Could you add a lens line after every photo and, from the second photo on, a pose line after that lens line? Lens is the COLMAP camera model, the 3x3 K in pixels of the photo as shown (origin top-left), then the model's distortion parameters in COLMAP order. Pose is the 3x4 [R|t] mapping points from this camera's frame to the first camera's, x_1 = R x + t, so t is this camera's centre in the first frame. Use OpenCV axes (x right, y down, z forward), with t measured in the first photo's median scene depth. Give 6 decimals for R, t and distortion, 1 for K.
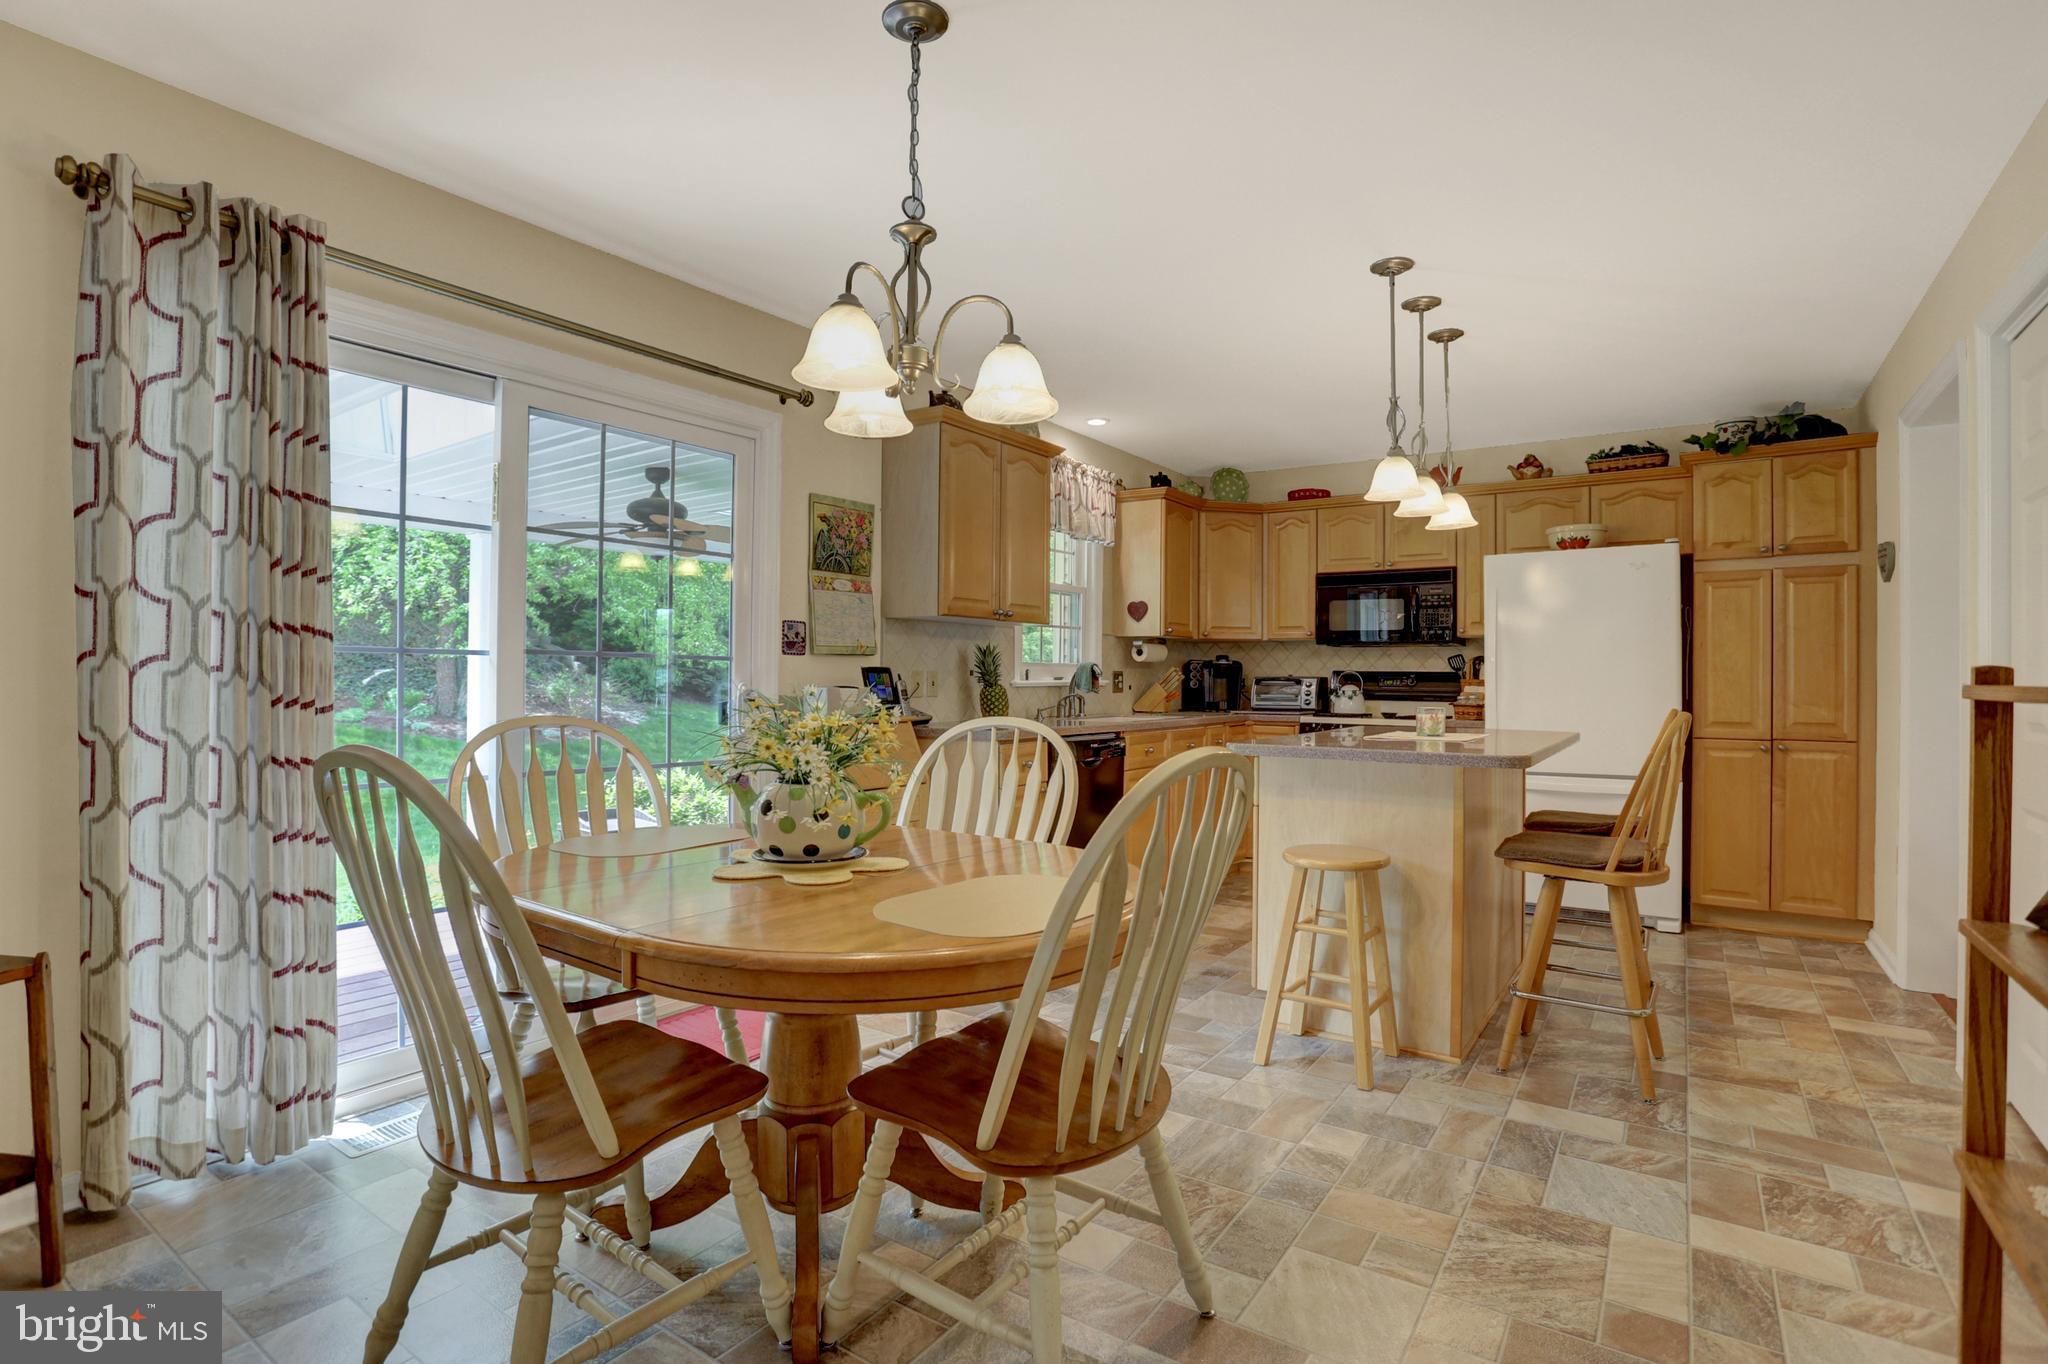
lens RADIAL K [[1008.0, 0, 1023.7], [0, 1008.0, 670.3], [0, 0, 1]] dist [-0.078191, 0.048369]
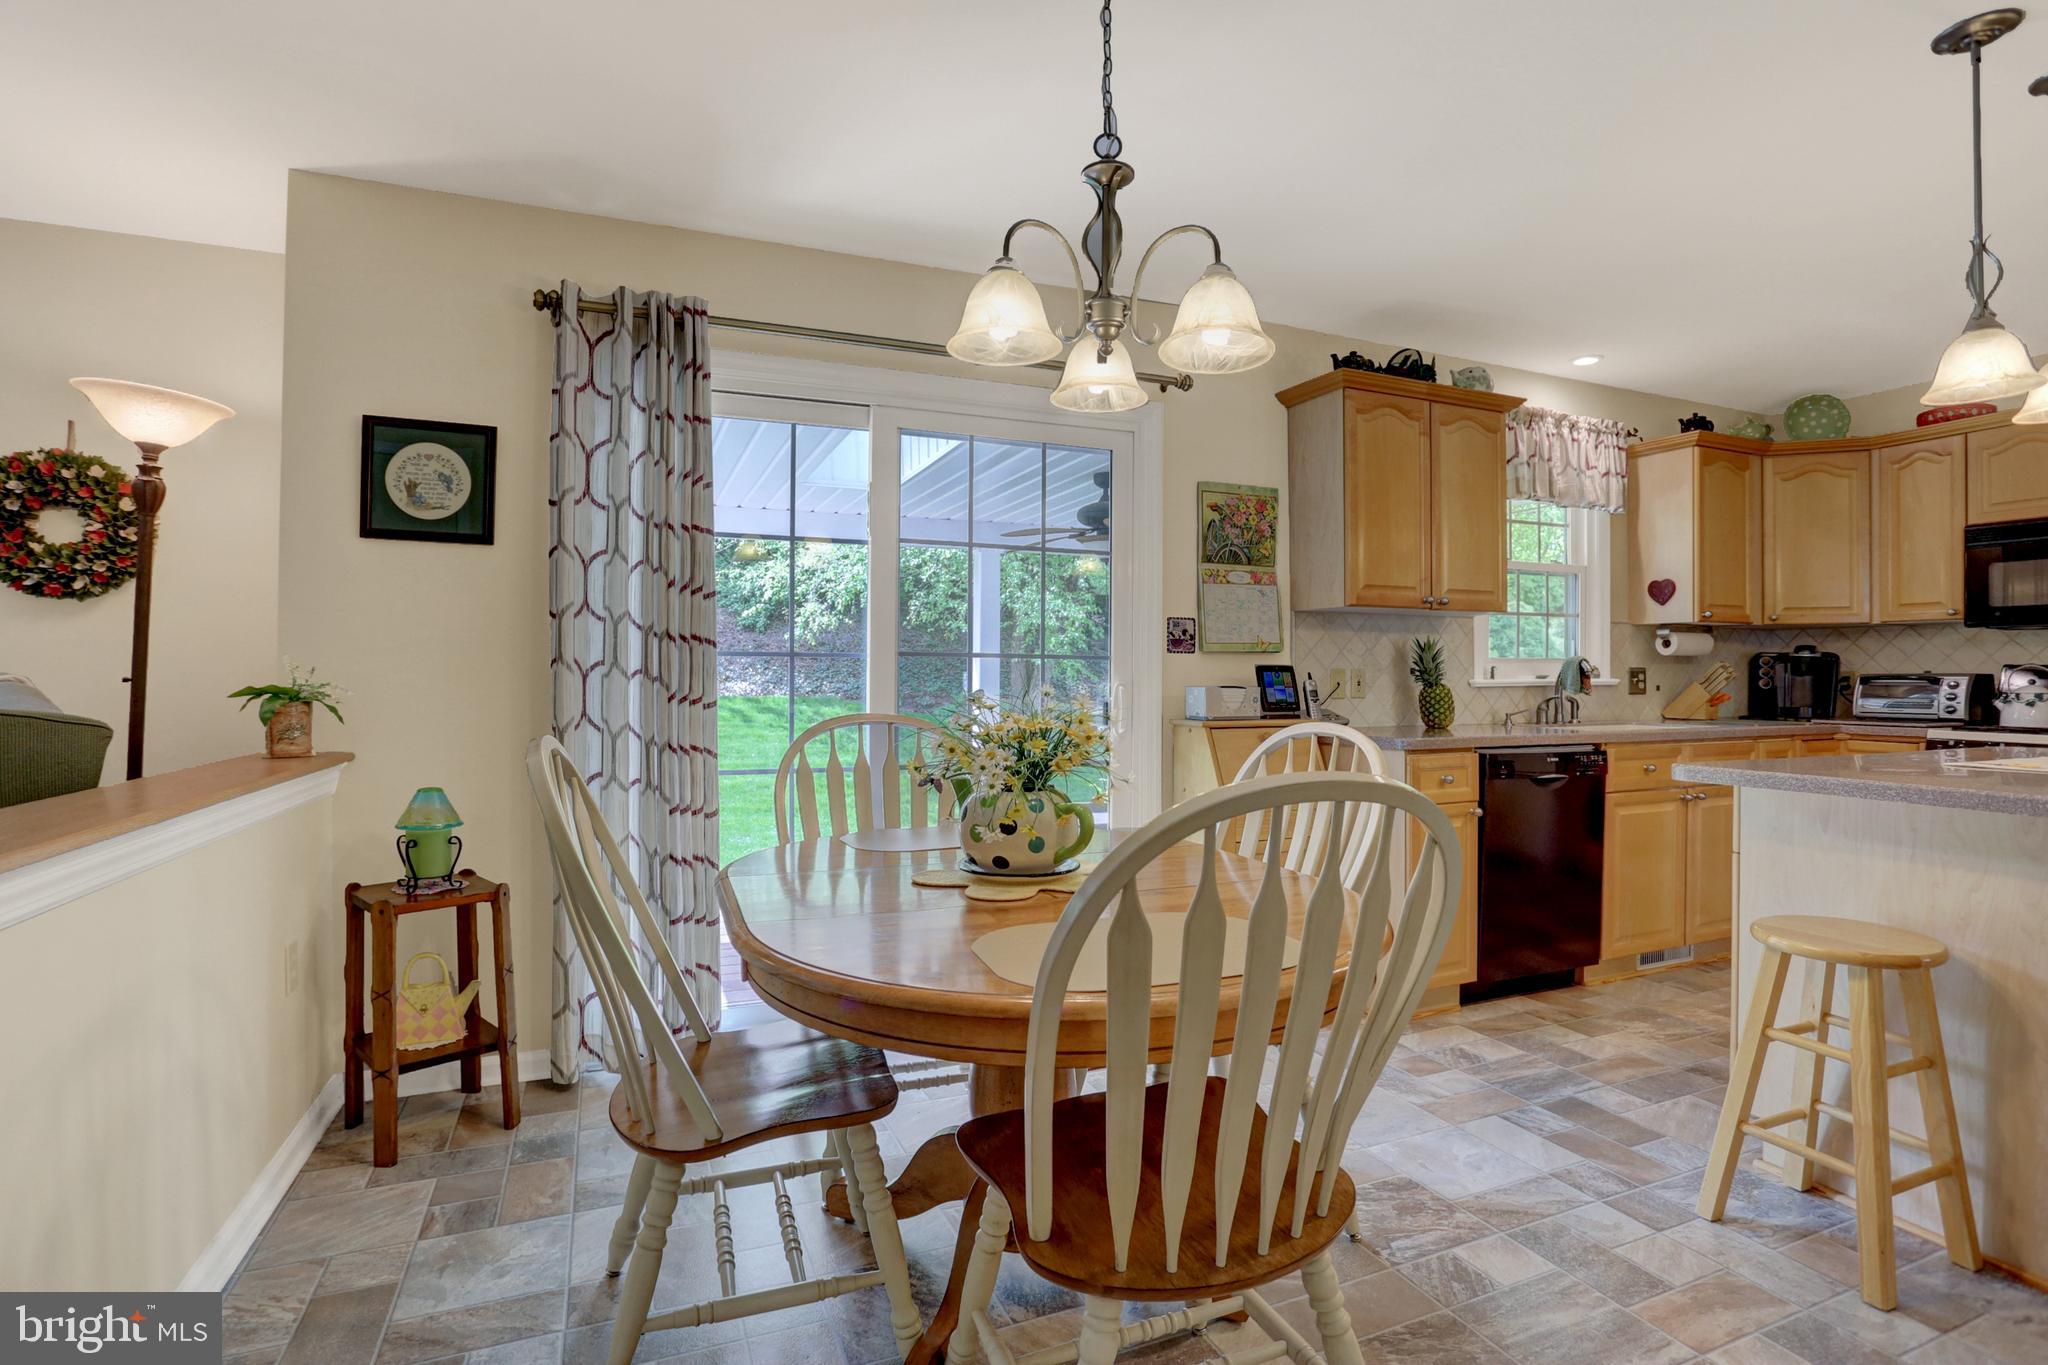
lens RADIAL K [[1003.6, 0, 1020.2], [0, 1003.6, 669.0], [0, 0, 1]] dist [-0.072122, 0.032235]
pose [[0.839695, -0.007238, -0.543010, 0.136399], [0.006666, 0.999973, -0.003021, 0.001210], [0.543018, -0.001083, 0.839721, 0.100635]]
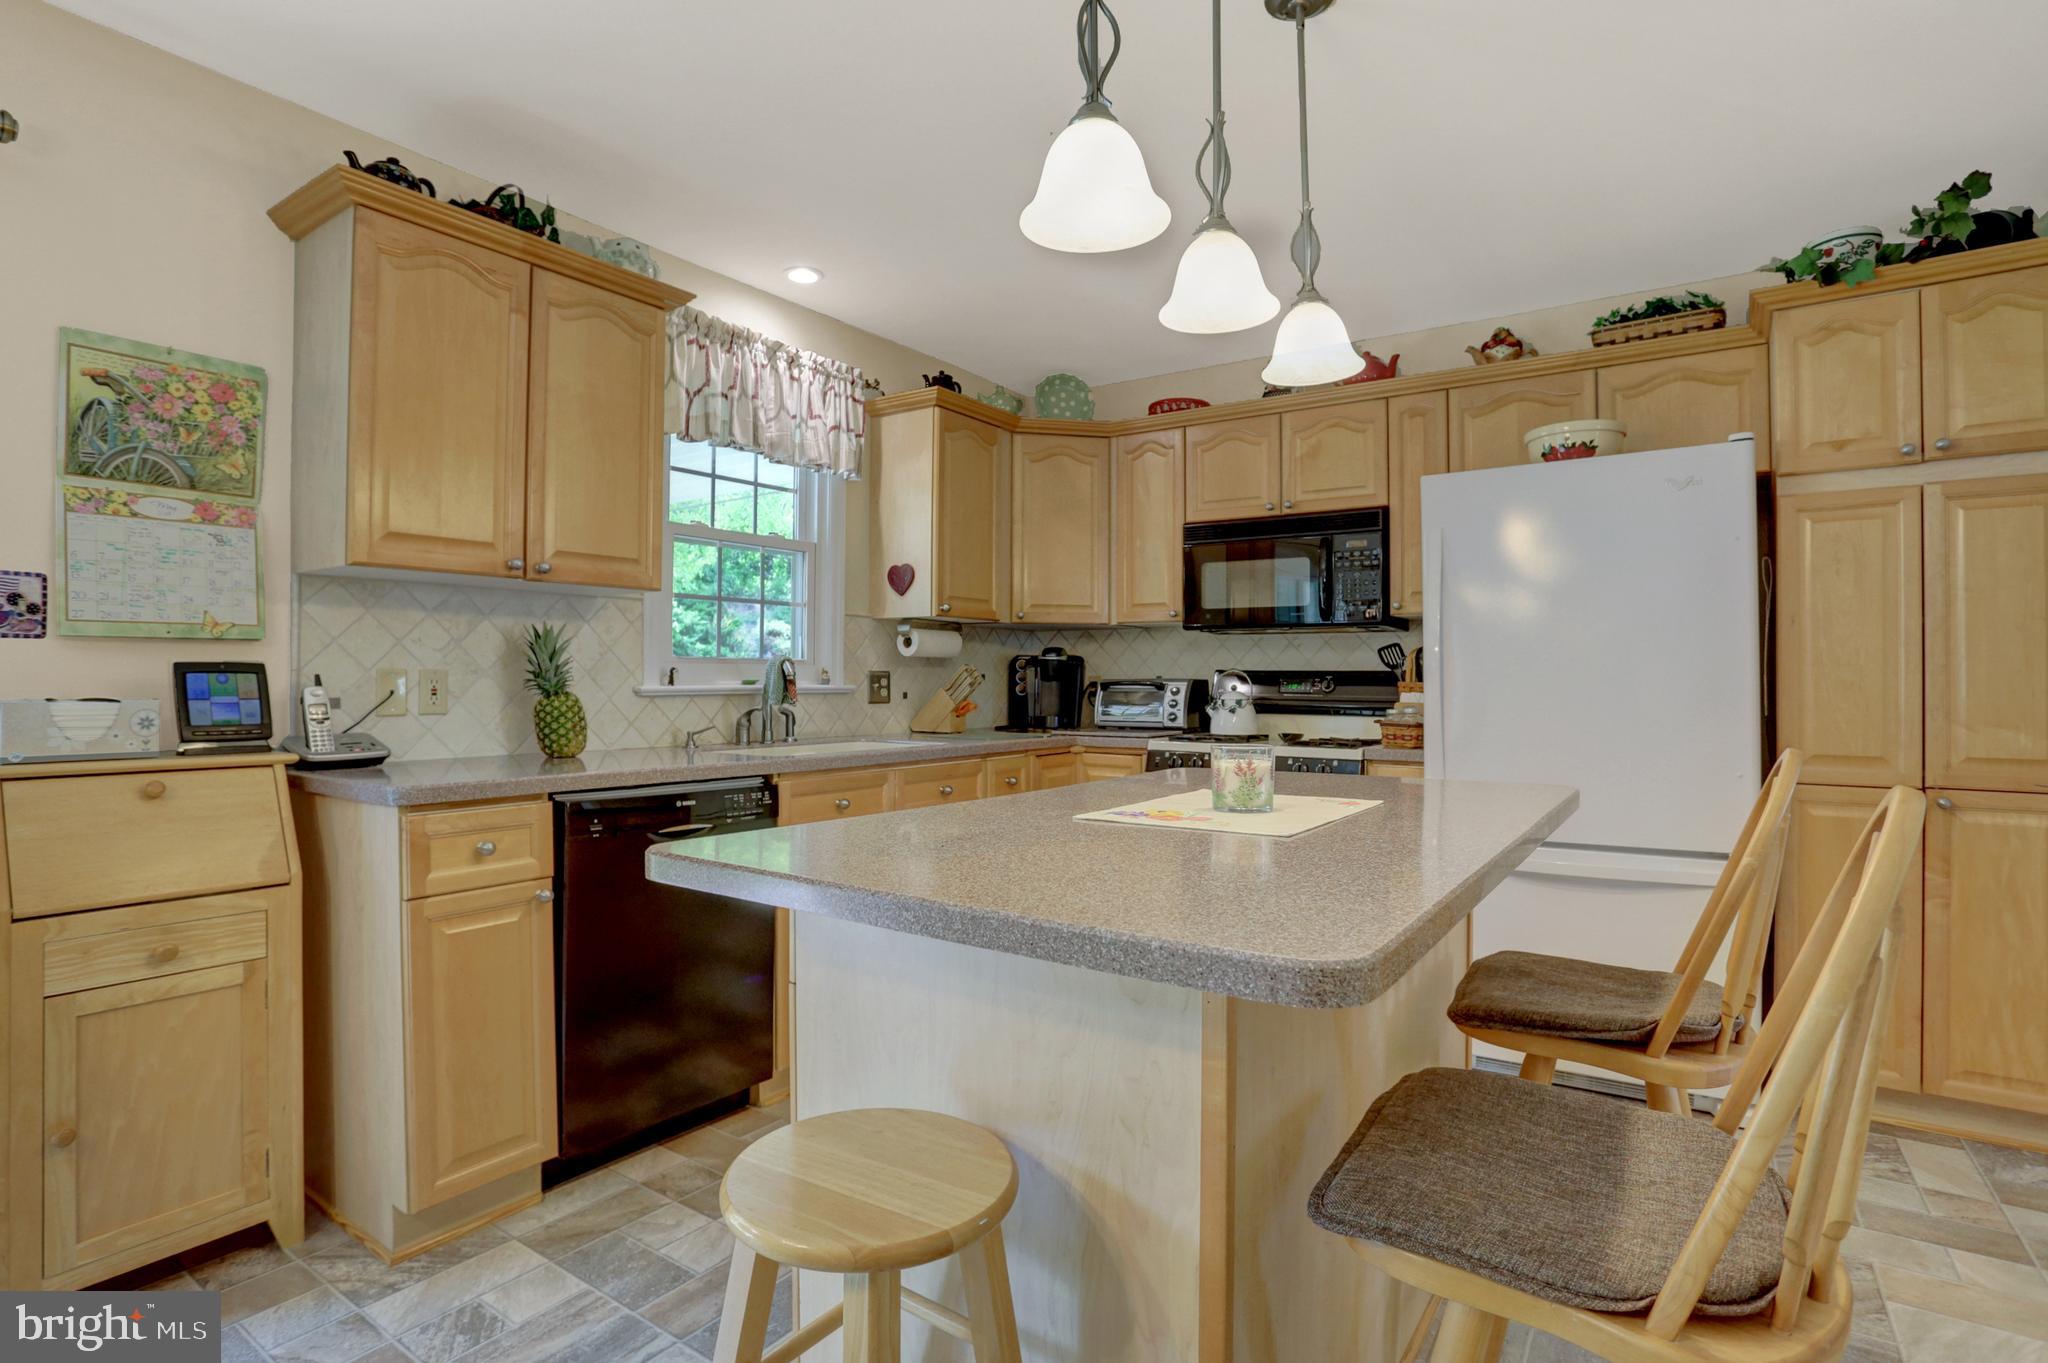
lens RADIAL K [[1014.1, 0, 1023.1], [0, 1014.1, 667.6], [0, 0, 1]] dist [-0.072634, 0.033236]
pose [[0.999980, -0.002594, -0.005705, 0.250605], [0.002560, 0.999979, -0.006002, 0.003539], [0.005721, 0.005987, 0.999966, 0.435304]]
